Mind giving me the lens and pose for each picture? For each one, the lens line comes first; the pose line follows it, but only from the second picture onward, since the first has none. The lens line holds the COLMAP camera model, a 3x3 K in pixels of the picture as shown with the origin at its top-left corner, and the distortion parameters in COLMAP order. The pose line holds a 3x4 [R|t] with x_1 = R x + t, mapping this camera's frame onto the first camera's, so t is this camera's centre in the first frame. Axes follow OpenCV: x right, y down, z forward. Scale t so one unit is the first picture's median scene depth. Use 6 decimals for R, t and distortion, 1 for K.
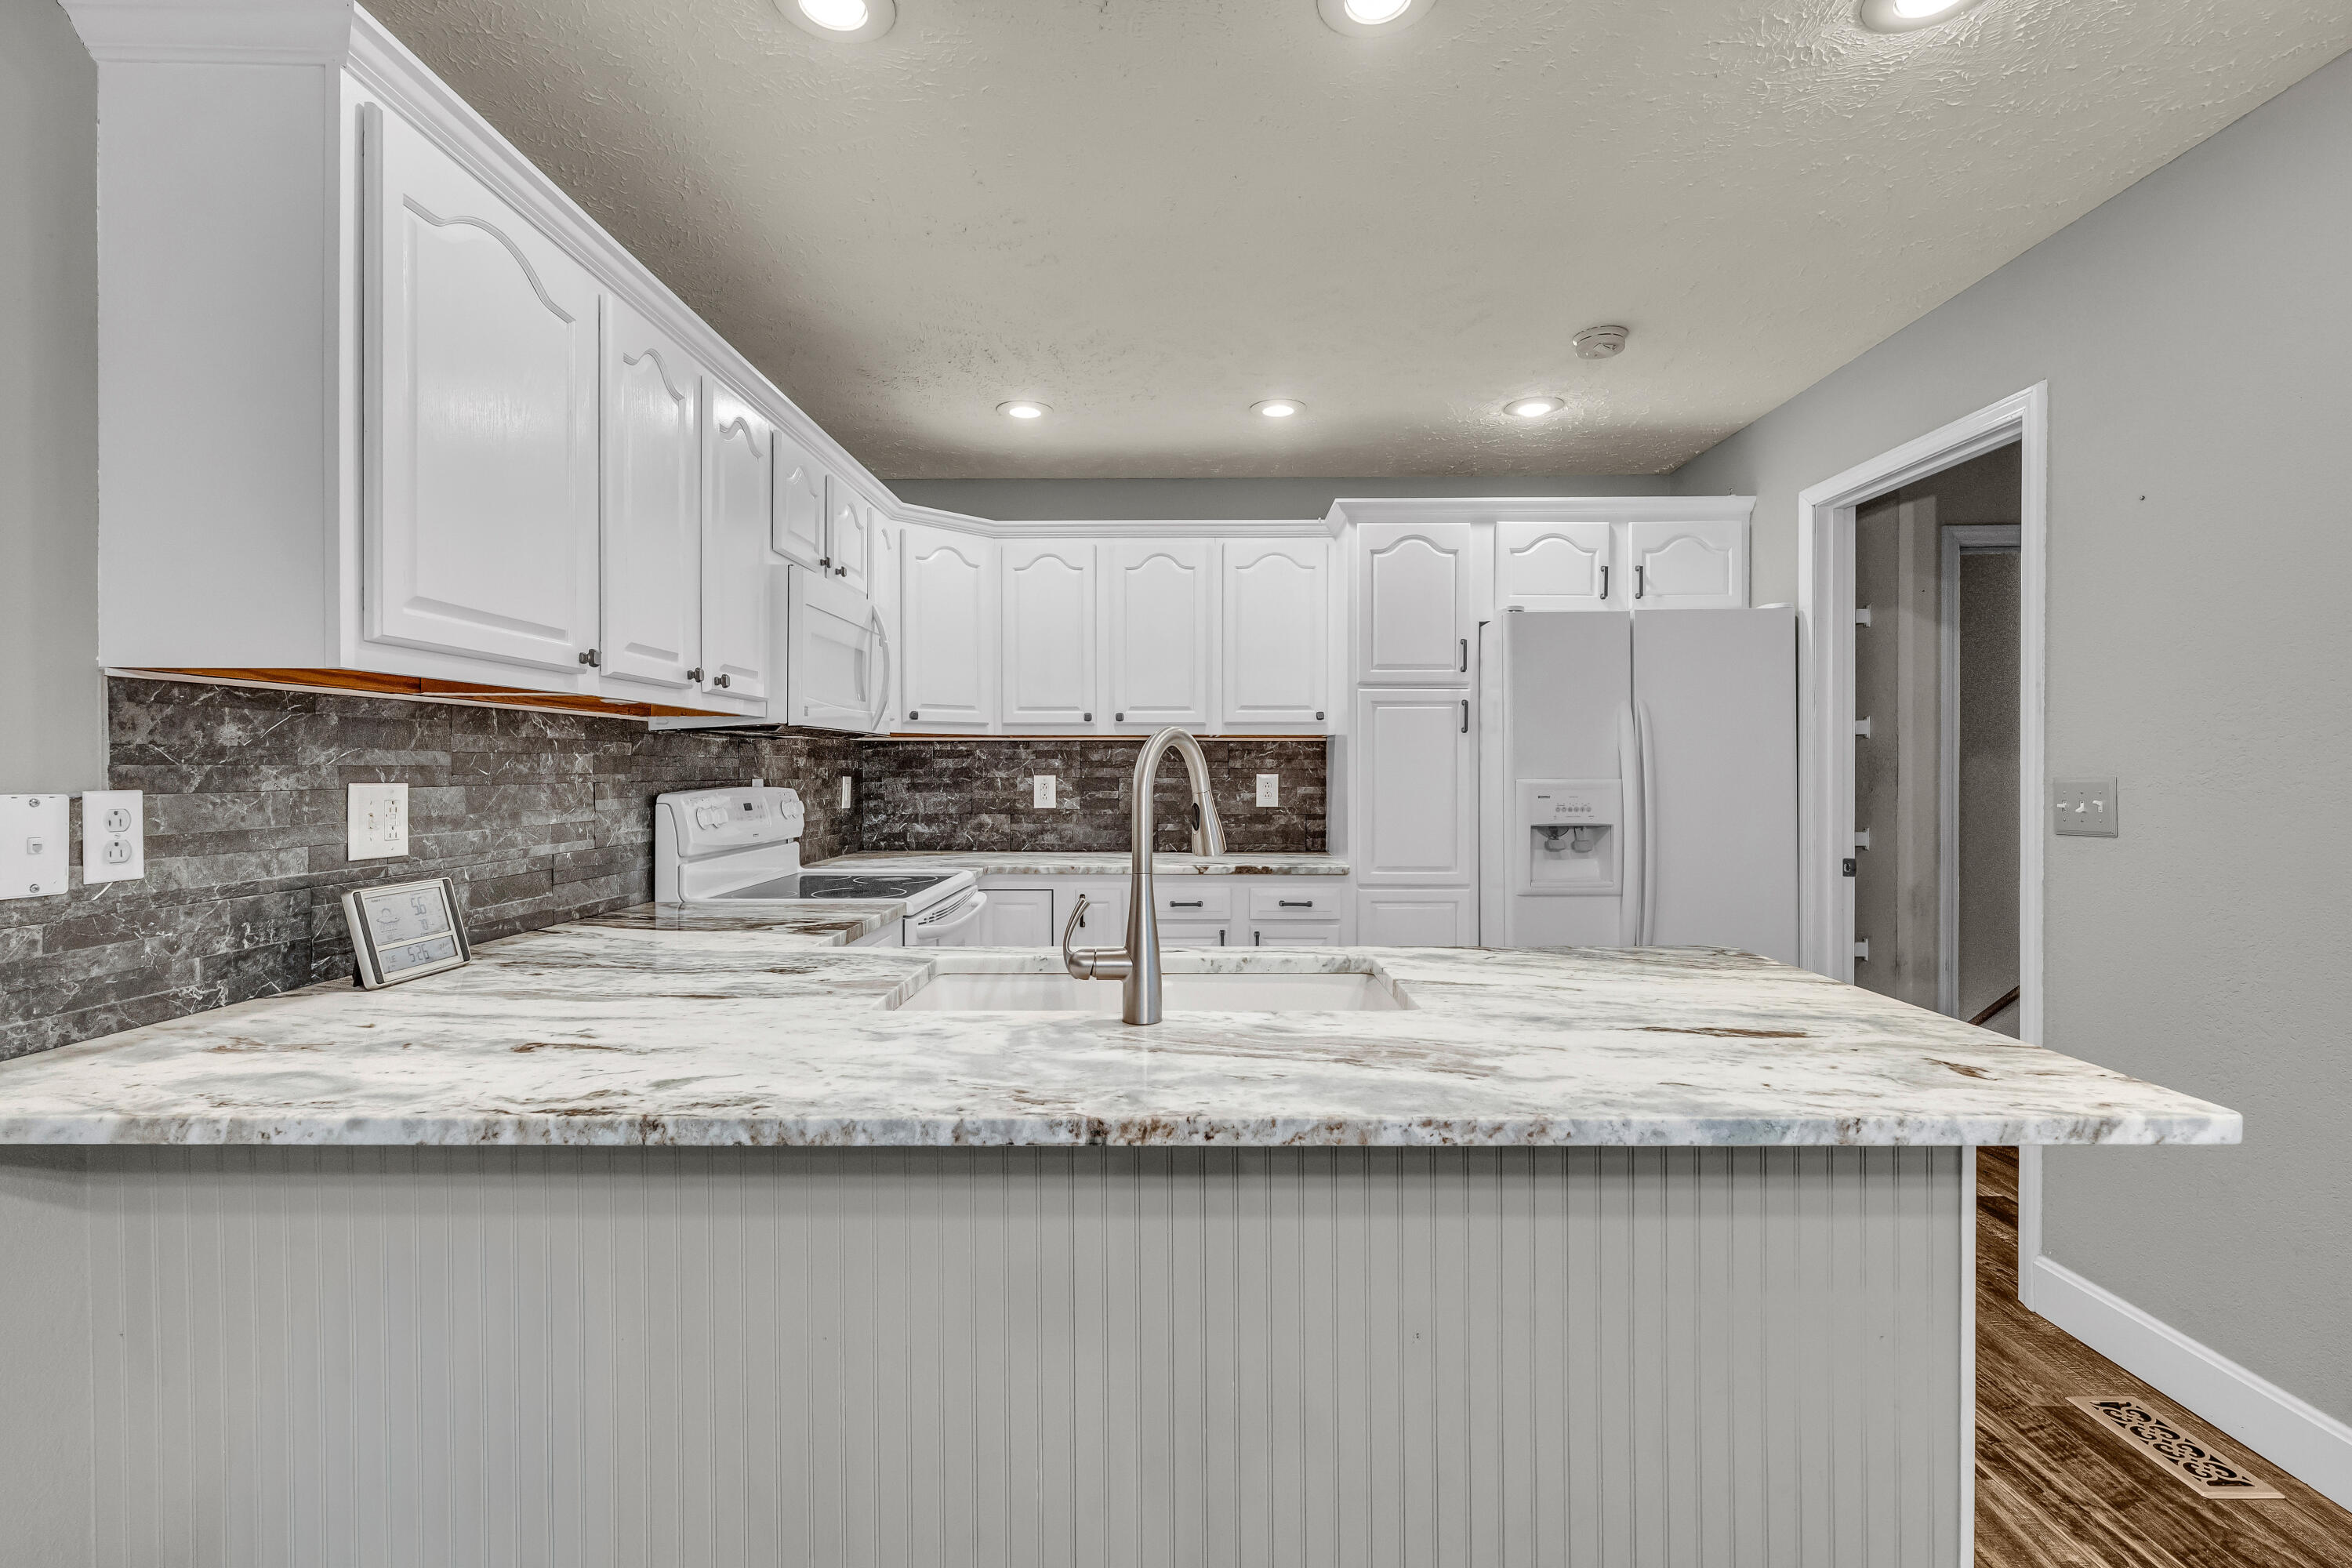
lens RADIAL K [[1044.4, 0, 1183.4], [0, 1044.4, 769.3], [0, 0, 1]] dist [0.002910, 0.000187]
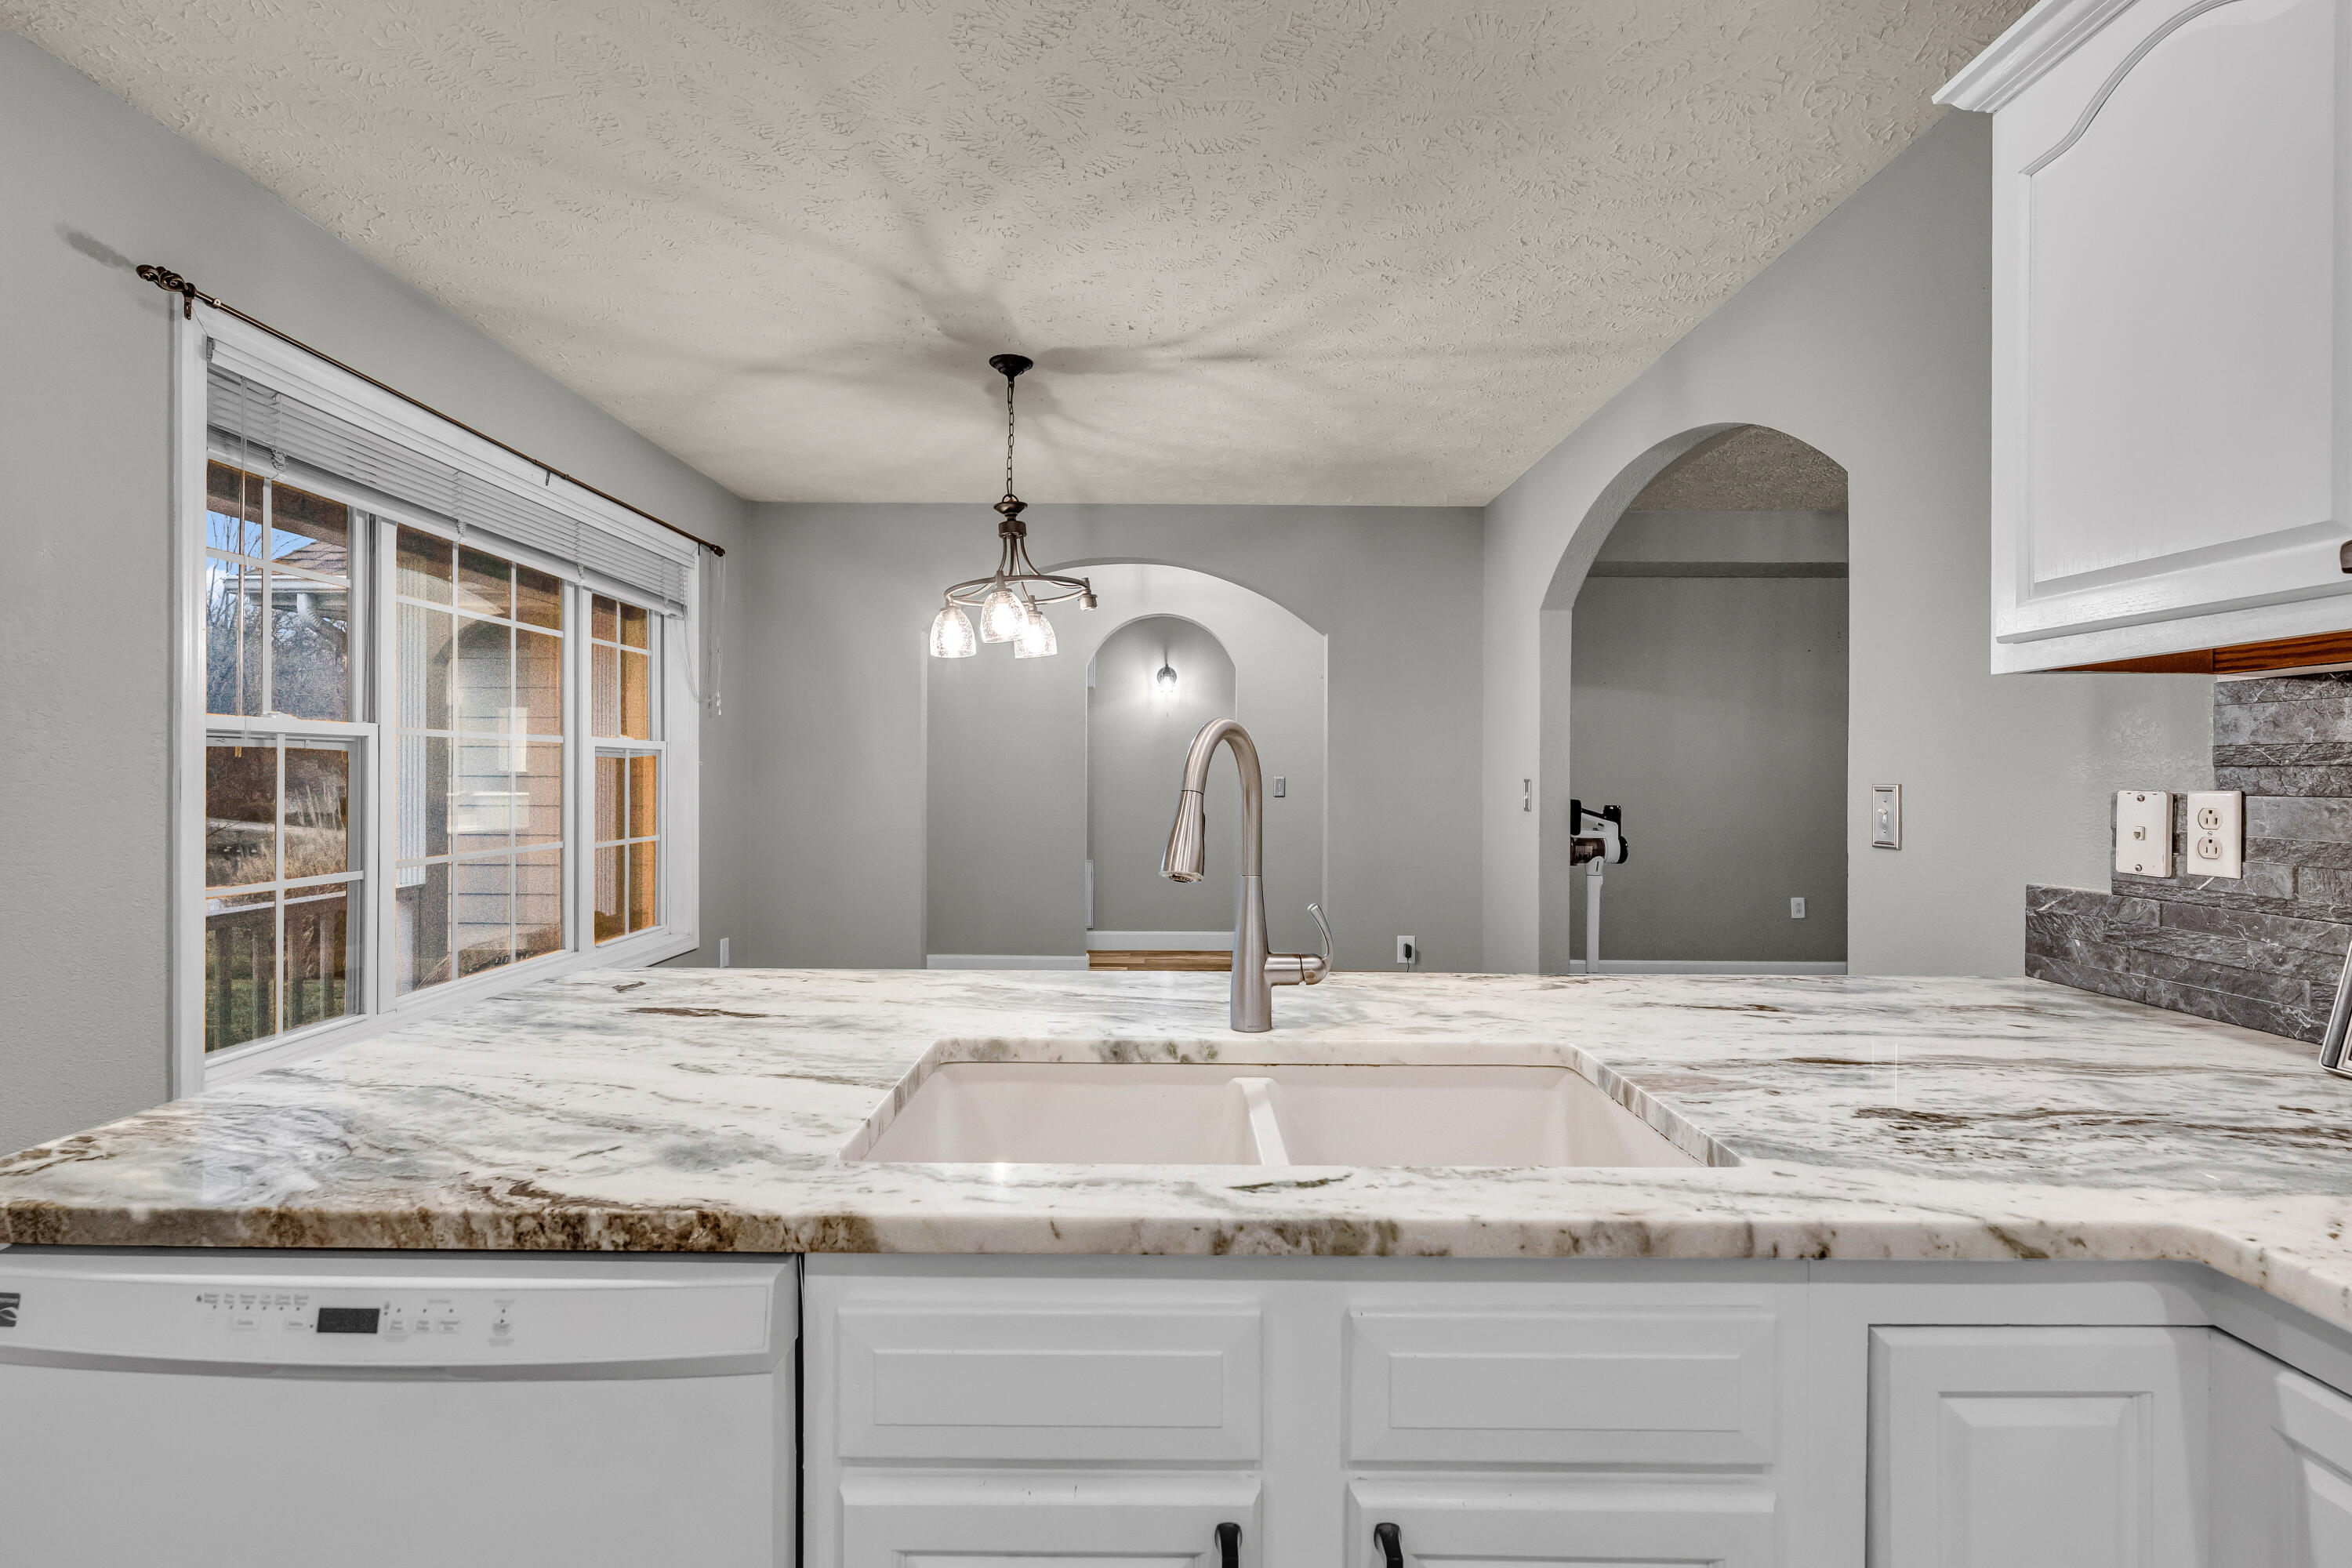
lens RADIAL K [[1046.7, 0, 1163.5], [0, 1046.7, 774.6], [0, 0, 1]] dist [-0.002581, 0.000258]
pose [[-0.999990, -0.002773, -0.003592, 0.025705], [-0.002779, 0.999995, 0.001491, 0.003169], [0.003588, 0.001501, -0.999992, 1.169277]]
